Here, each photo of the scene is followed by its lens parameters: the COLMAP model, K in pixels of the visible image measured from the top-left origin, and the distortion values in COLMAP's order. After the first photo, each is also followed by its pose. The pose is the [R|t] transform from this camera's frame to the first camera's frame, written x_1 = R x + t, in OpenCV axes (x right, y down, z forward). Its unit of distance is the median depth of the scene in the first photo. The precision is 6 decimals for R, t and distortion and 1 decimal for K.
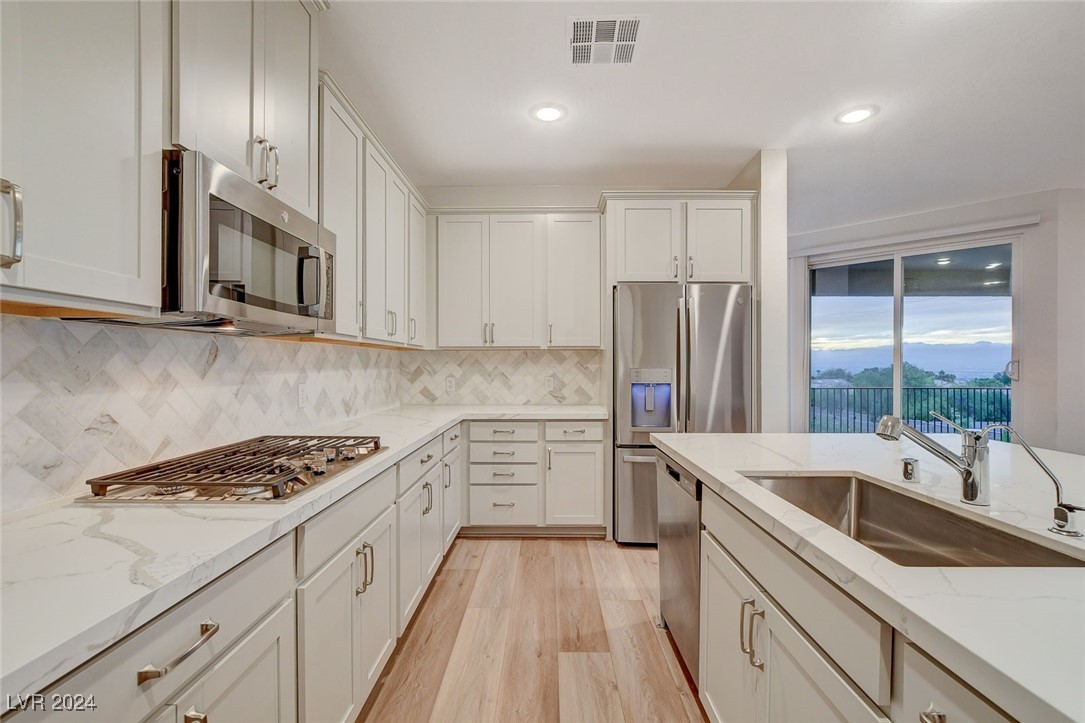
lens RADIAL K [[471.8, 0, 546.2], [0, 471.8, 366.1], [0, 0, 1]] dist [-0.015027, 0.001039]
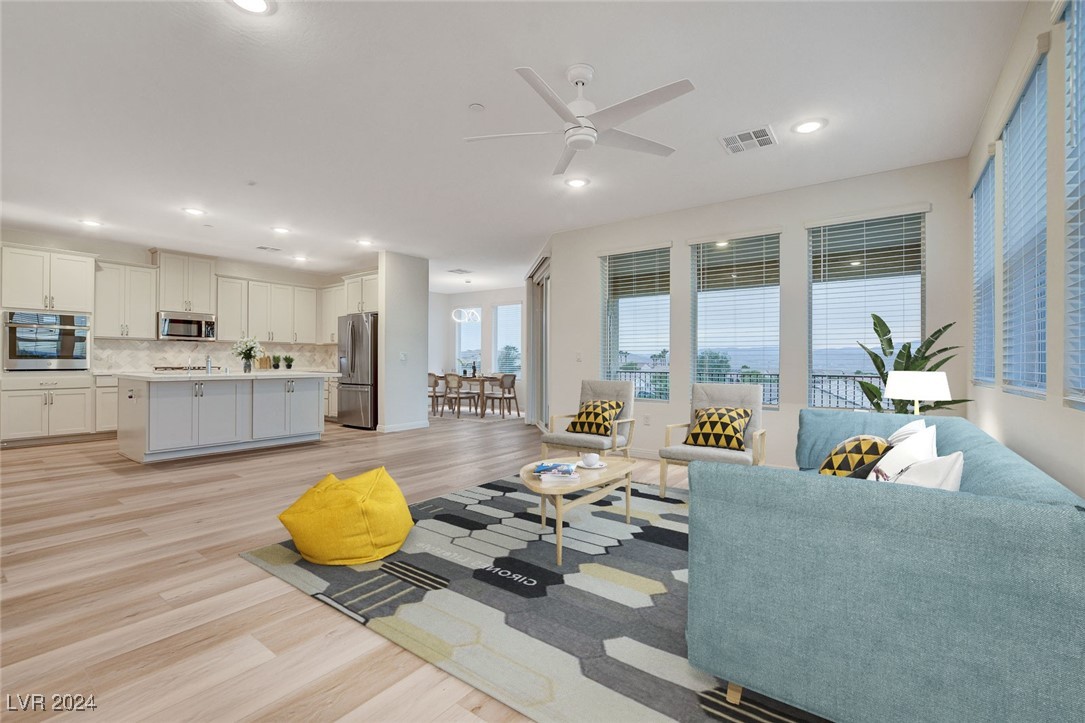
lens RADIAL K [[482.4, 0, 552.4], [0, 482.4, 363.4], [0, 0, 1]] dist [-0.017227, -0.000113]
pose [[0.806204, 0.008357, -0.591578, 2.468945], [-0.008768, 0.999959, 0.002177, 0.050509], [0.591572, 0.003432, 0.806245, -0.338073]]
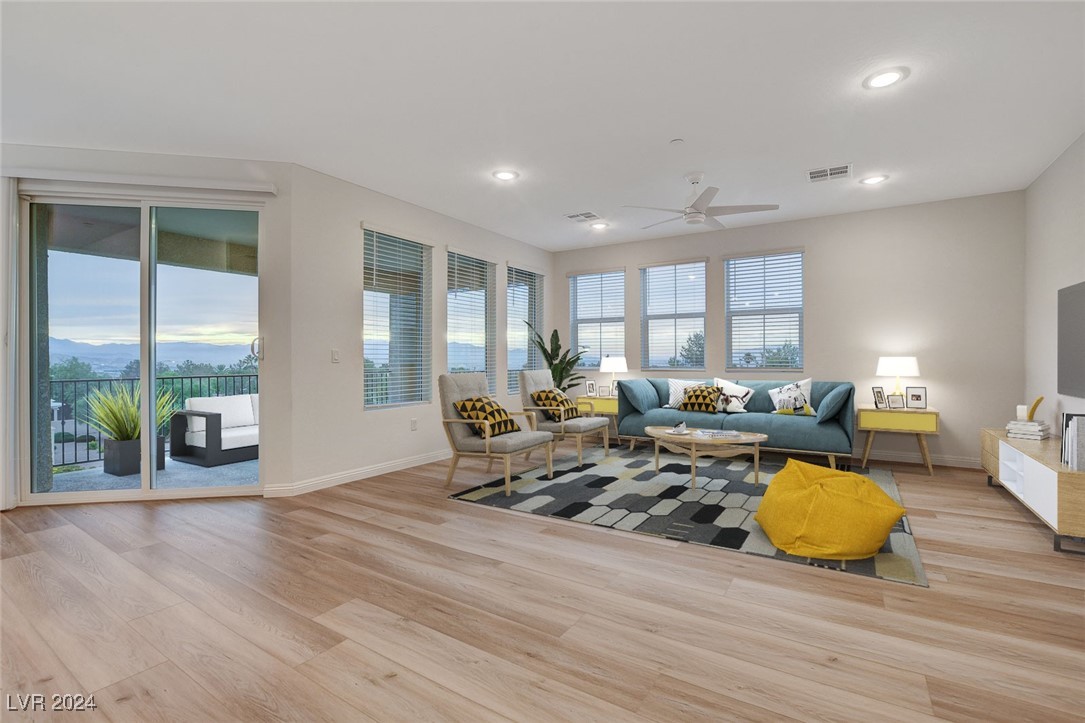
lens RADIAL K [[481.9, 0, 542.5], [0, 481.9, 361.5], [0, 0, 1]] dist [-0.022177, 0.000275]
pose [[0.537075, -0.010638, 0.843468, 0.637671], [0.007355, 0.999942, 0.007928, 0.039283], [-0.843503, 0.001946, 0.537122, 0.019747]]
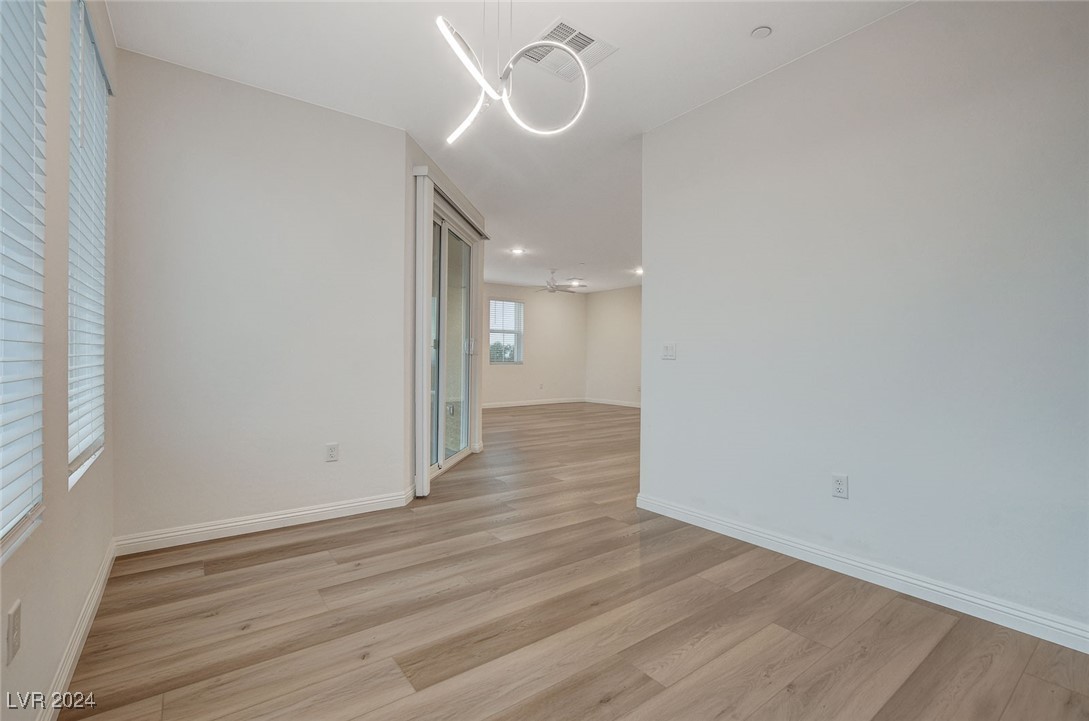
lens RADIAL K [[478.7, 0, 538.4], [0, 478.7, 363.7], [0, 0, 1]] dist [-0.014057, -0.000286]
pose [[-0.597892, -0.017895, 0.801377, -0.211000], [-0.009756, 0.999839, 0.015048, 0.041671], [-0.801518, 0.001179, -0.597970, 2.114586]]
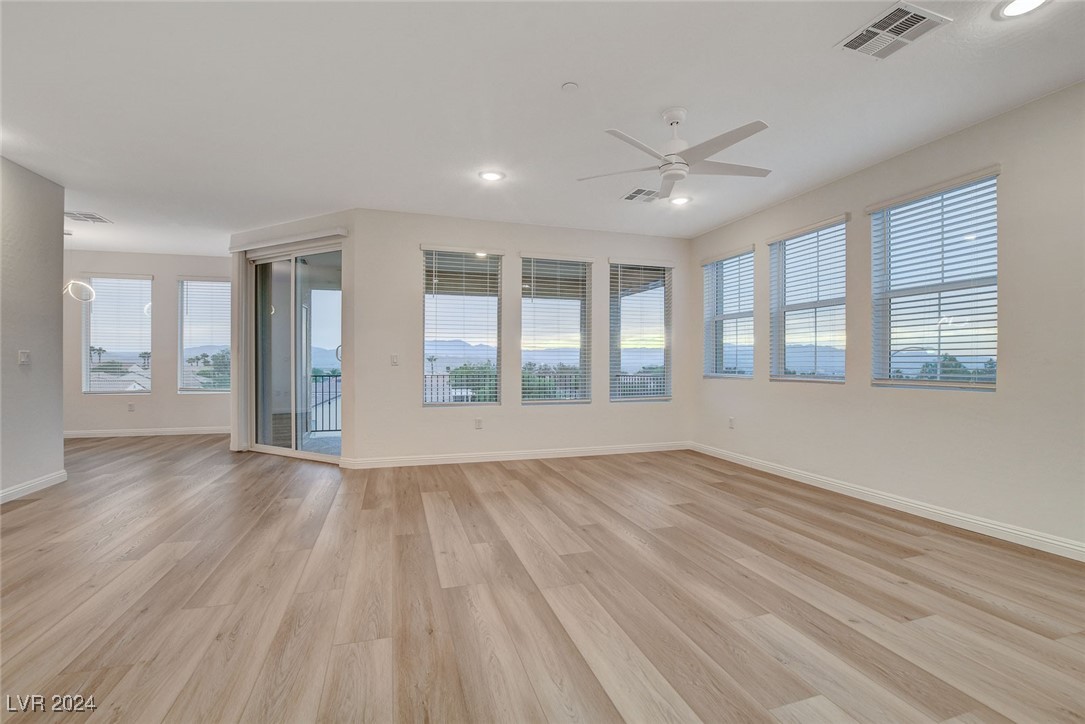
lens RADIAL K [[481.9, 0, 542.5], [0, 481.9, 362.0], [0, 0, 1]] dist [-0.022177, 0.000275]
pose [[0.953871, 0.002232, 0.300208, 1.441826], [-0.001575, 0.999996, -0.002431, 0.042179], [-0.300212, 0.001846, 0.953871, -0.467186]]
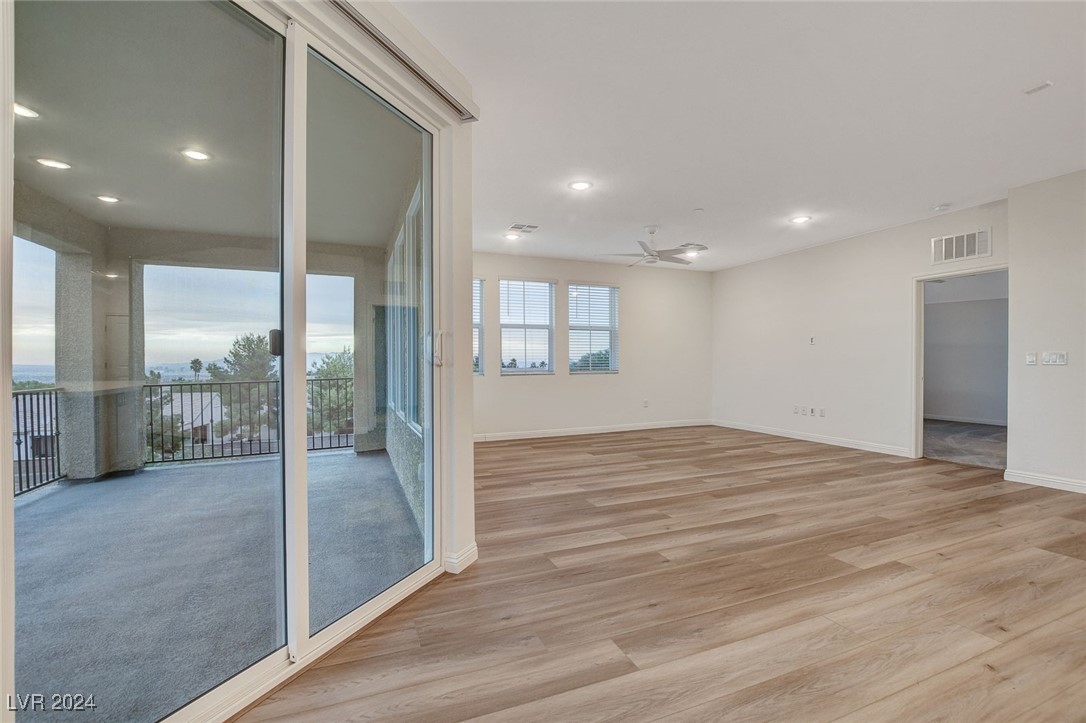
lens RADIAL K [[482.8, 0, 552.9], [0, 482.8, 363.4], [0, 0, 1]] dist [-0.017227, -0.000113]
pose [[-0.397421, -0.002127, 0.917634, 0.475448], [0.006544, 0.999965, 0.005152, 0.033595], [-0.917613, 0.008053, -0.397393, 1.440483]]
